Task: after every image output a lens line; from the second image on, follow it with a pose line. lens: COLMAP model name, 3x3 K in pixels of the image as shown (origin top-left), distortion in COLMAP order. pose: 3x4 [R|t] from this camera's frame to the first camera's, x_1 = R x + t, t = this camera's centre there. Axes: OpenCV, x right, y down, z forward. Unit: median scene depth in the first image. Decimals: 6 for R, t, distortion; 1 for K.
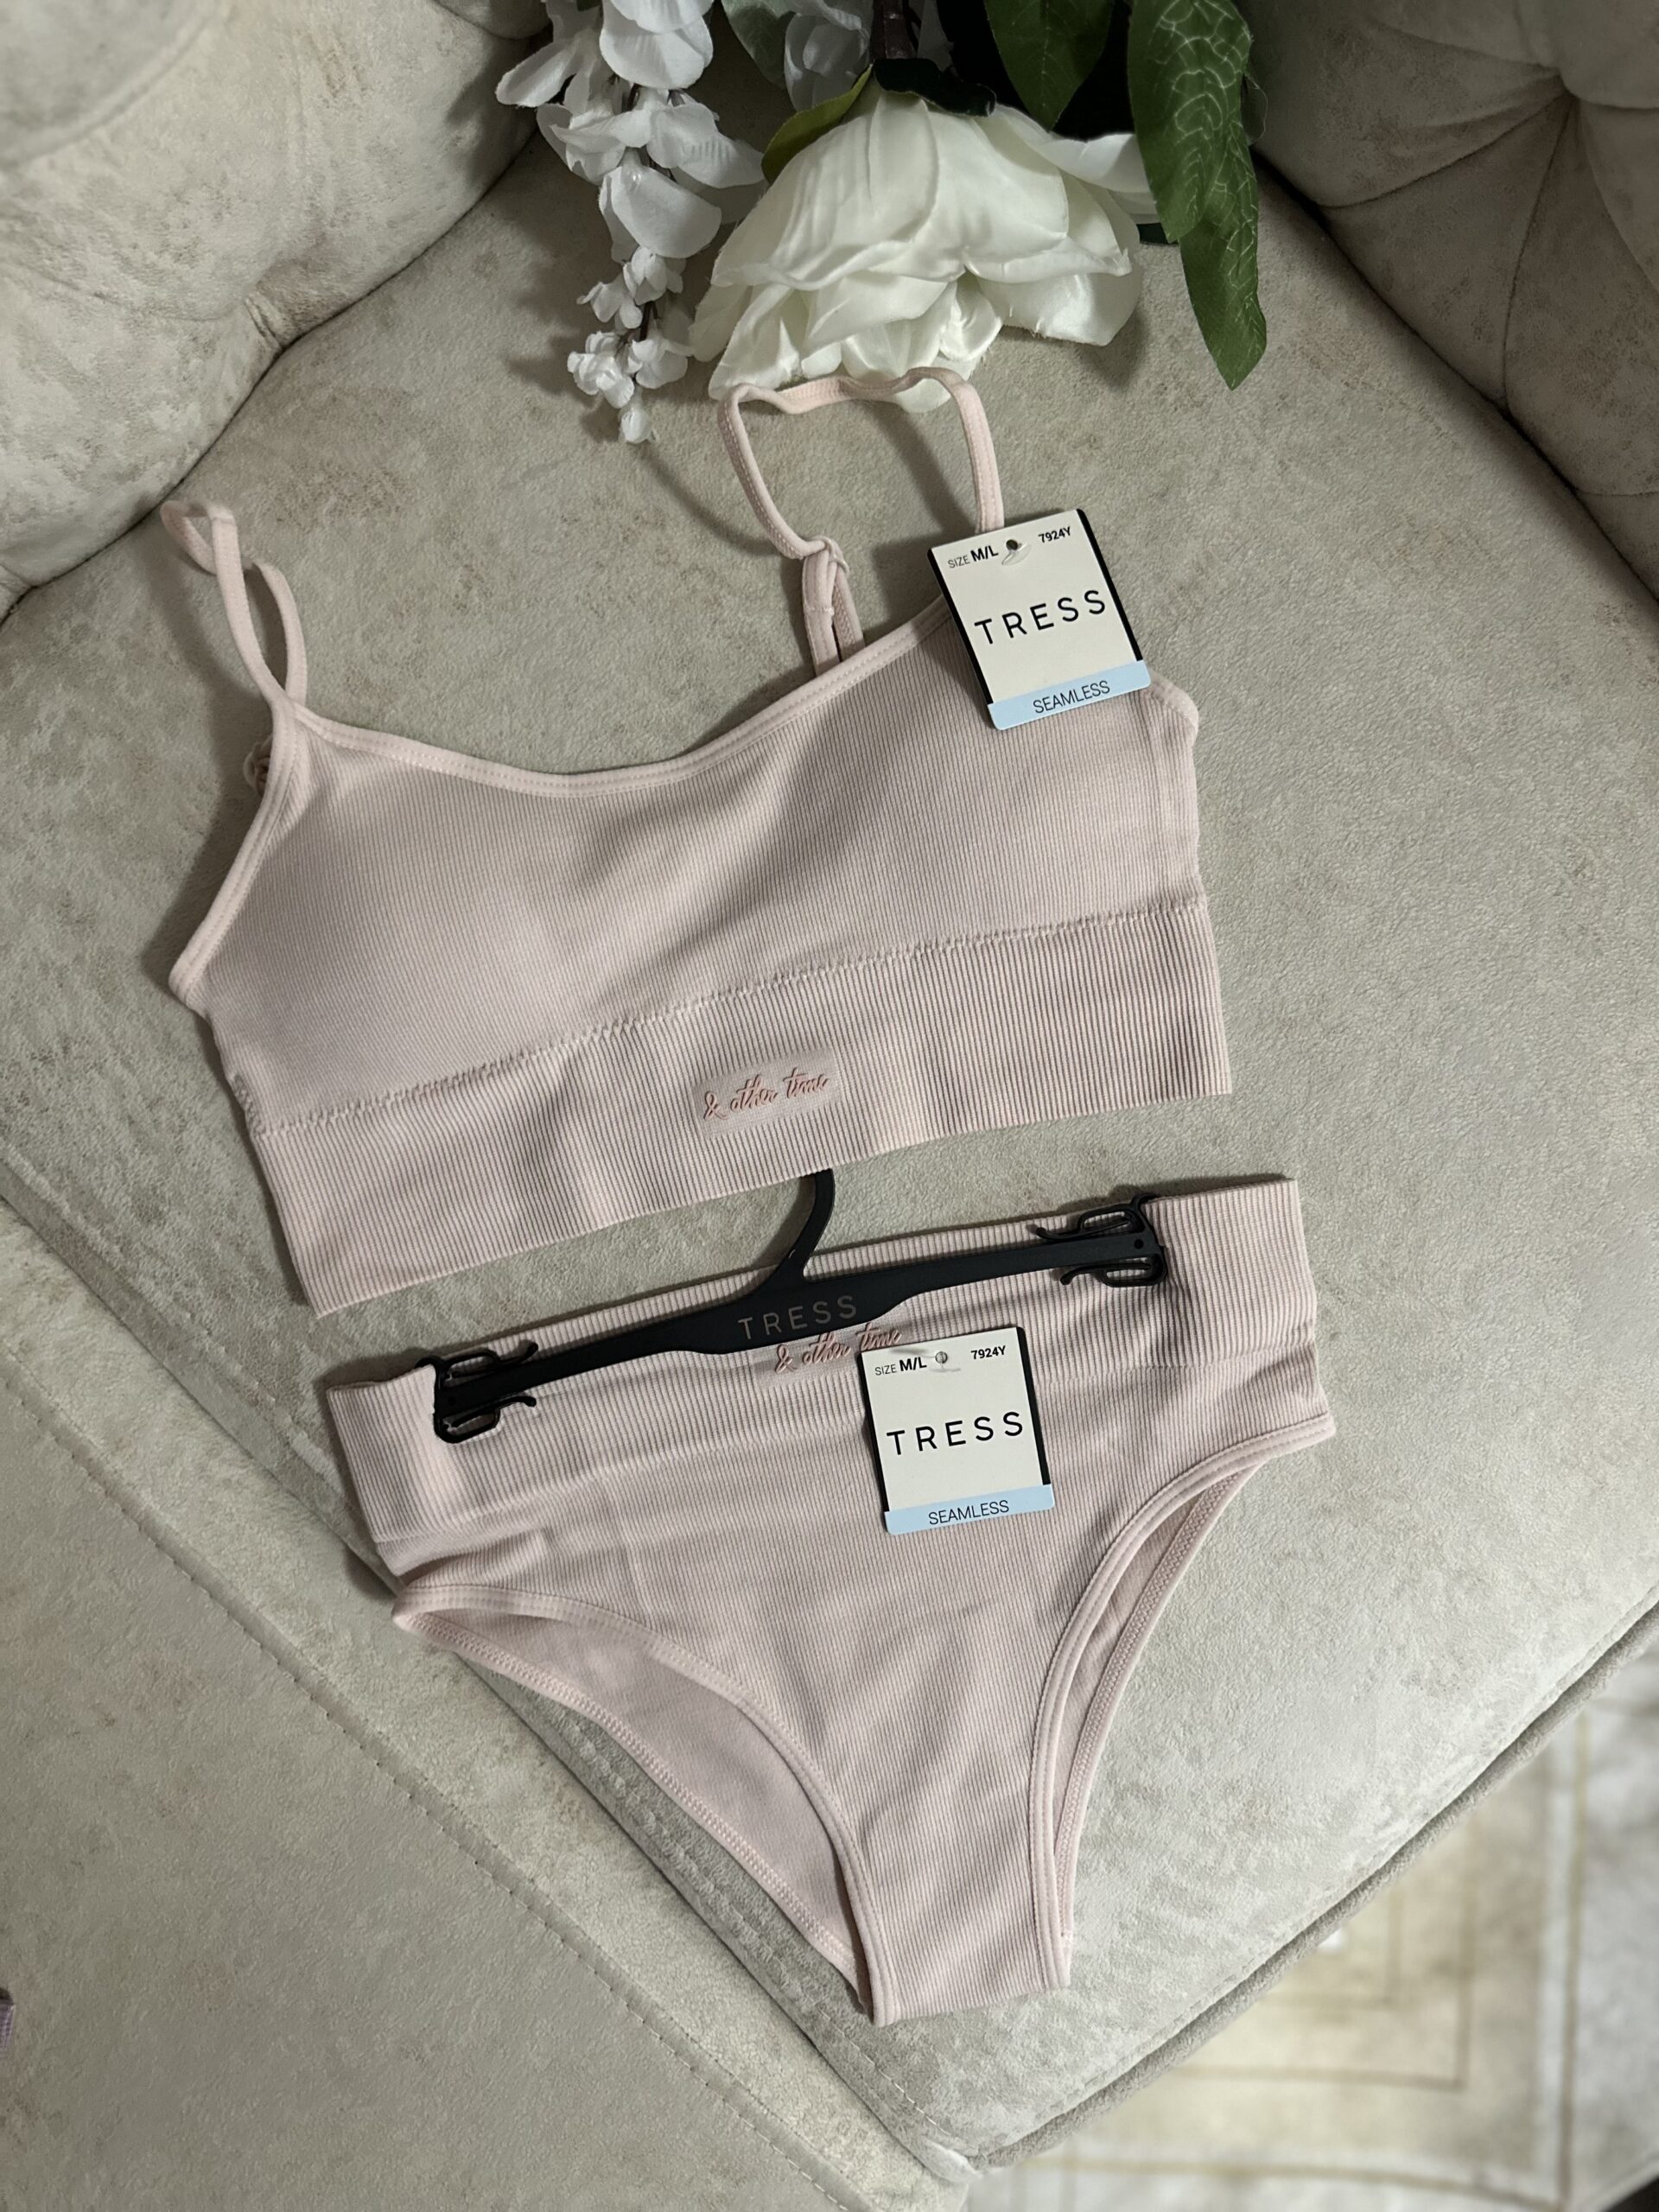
lens RADIAL K [[1597.0, 0, 825.8], [0, 1597.0, 1081.7], [0, 0, 1]] dist [-0.007451, -0.006953]
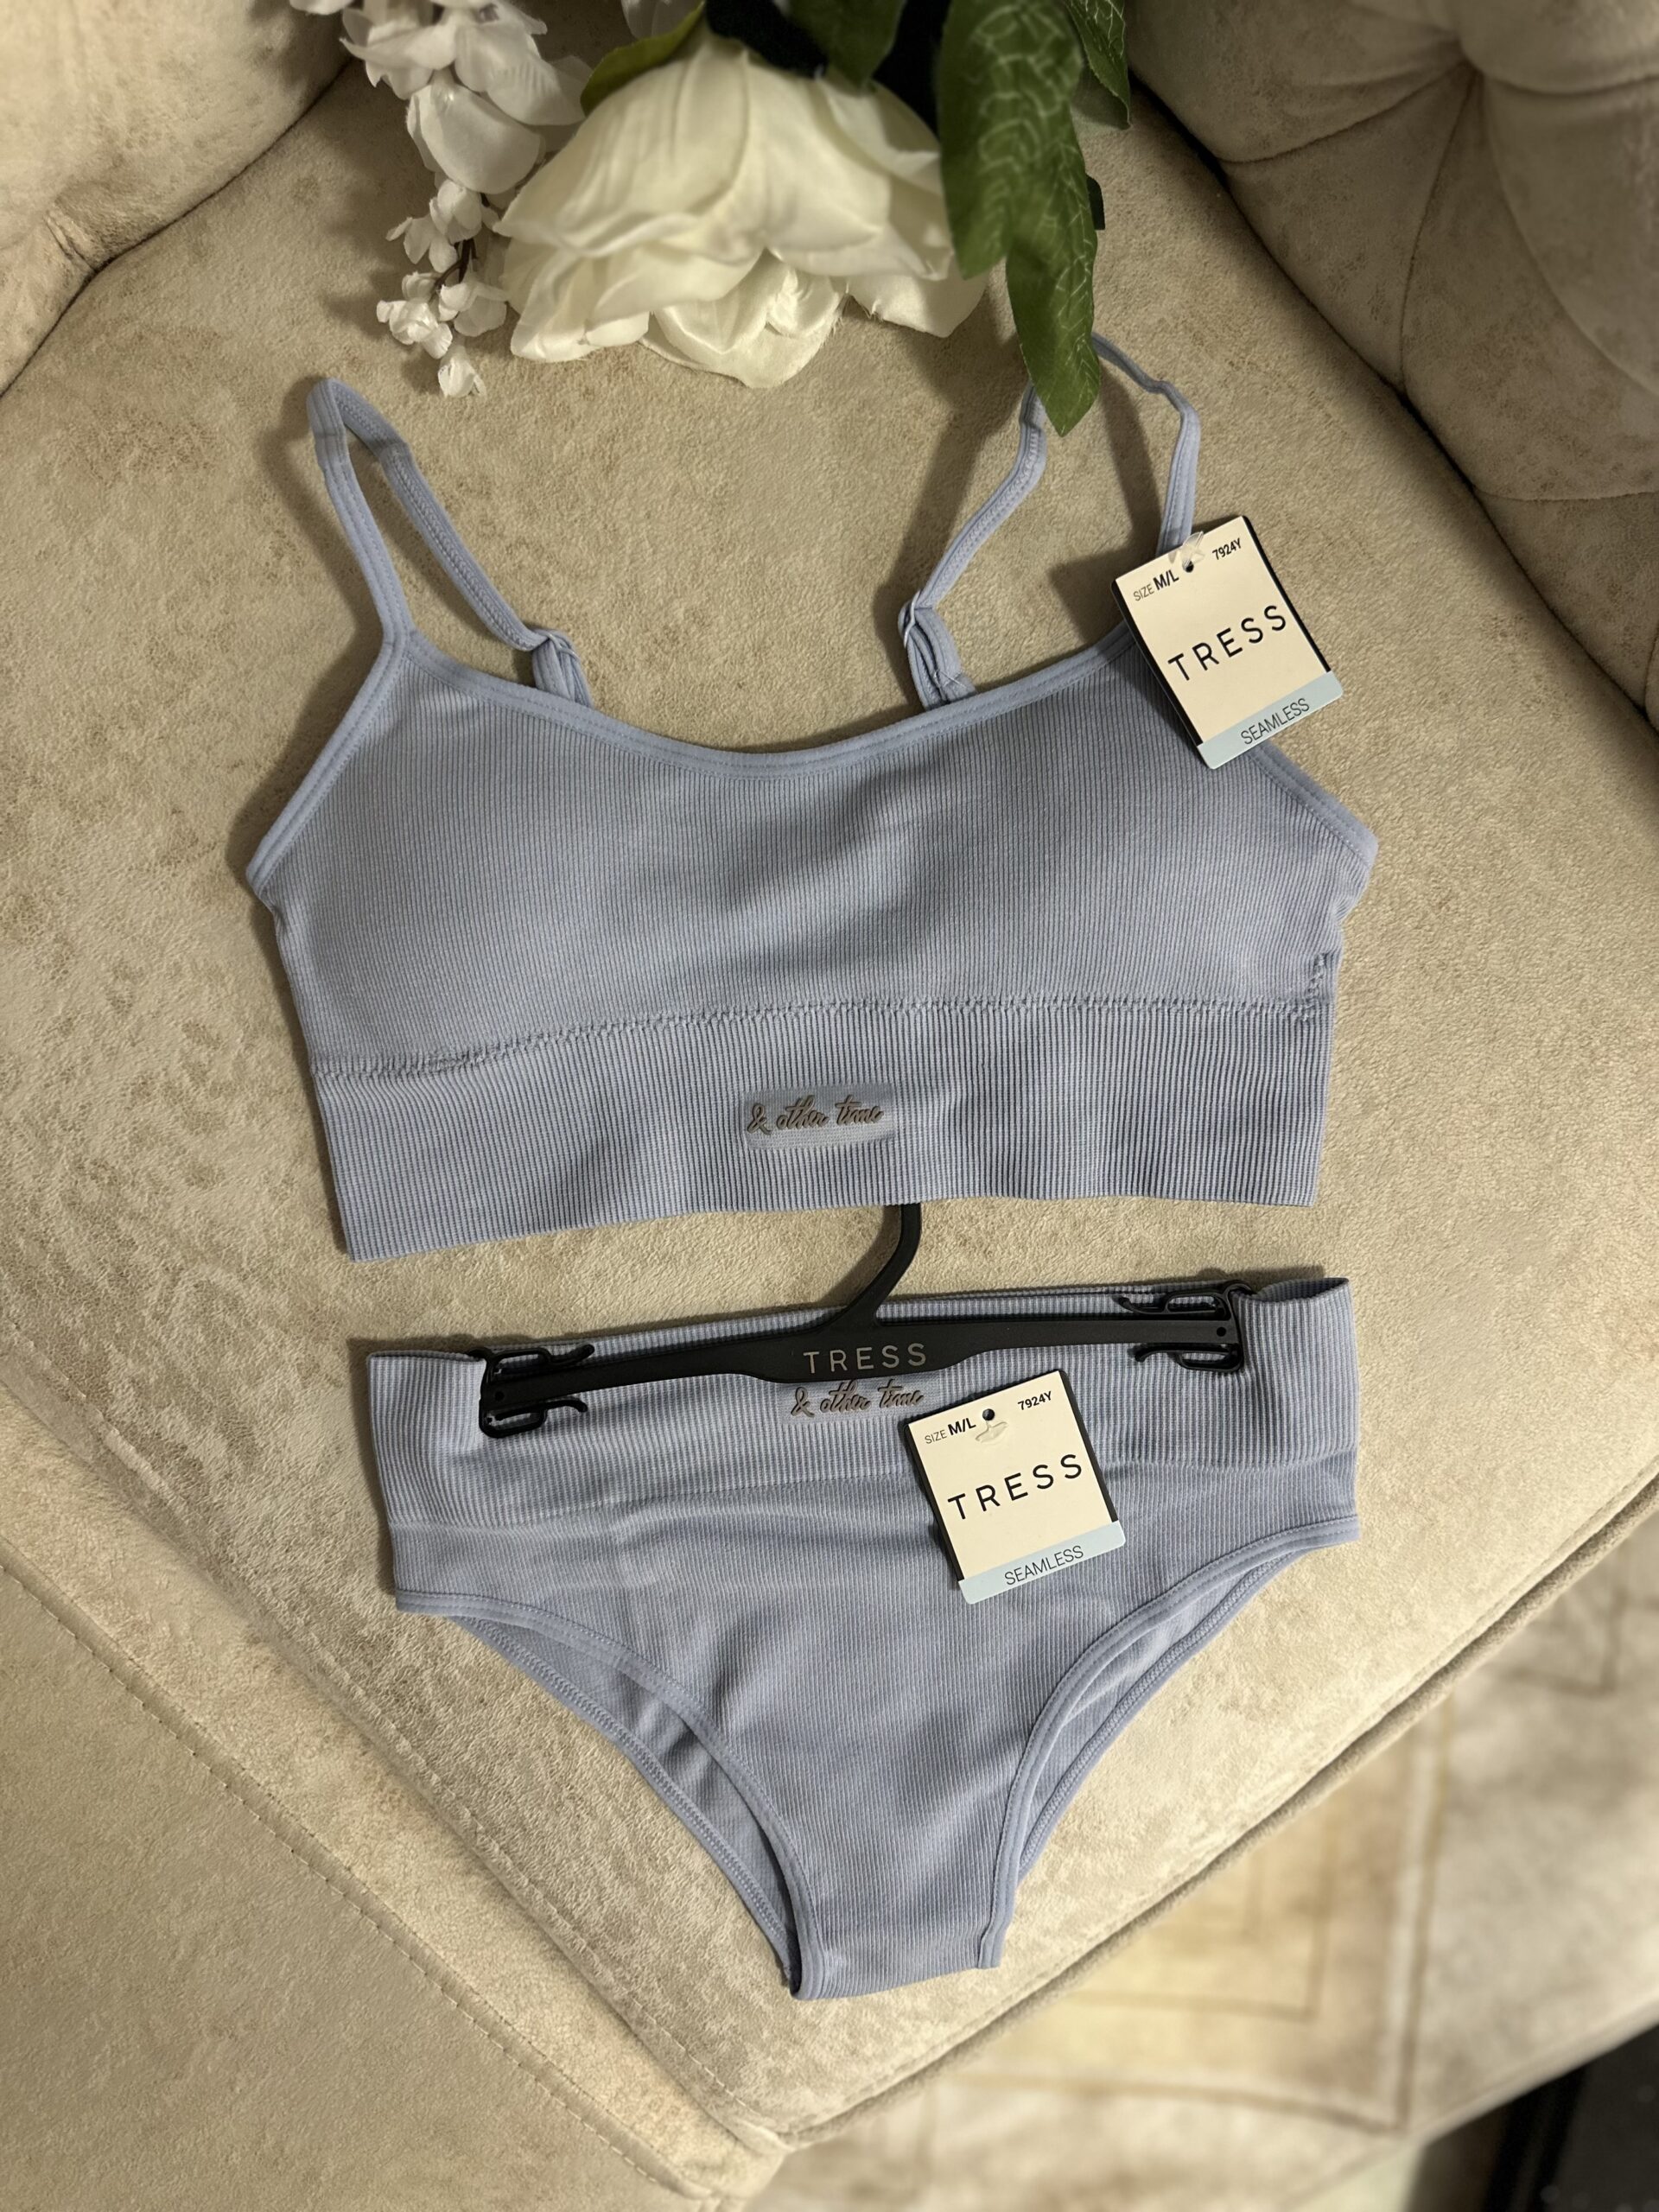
lens RADIAL K [[1597.0, 0, 825.8], [0, 1597.0, 1081.7], [0, 0, 1]] dist [-0.007451, -0.006953]
pose [[0.999446, 0.031884, 0.009579, 0.091797], [-0.032607, 0.995548, 0.088441, -0.092545], [-0.006716, -0.088704, 0.996035, 0.041212]]
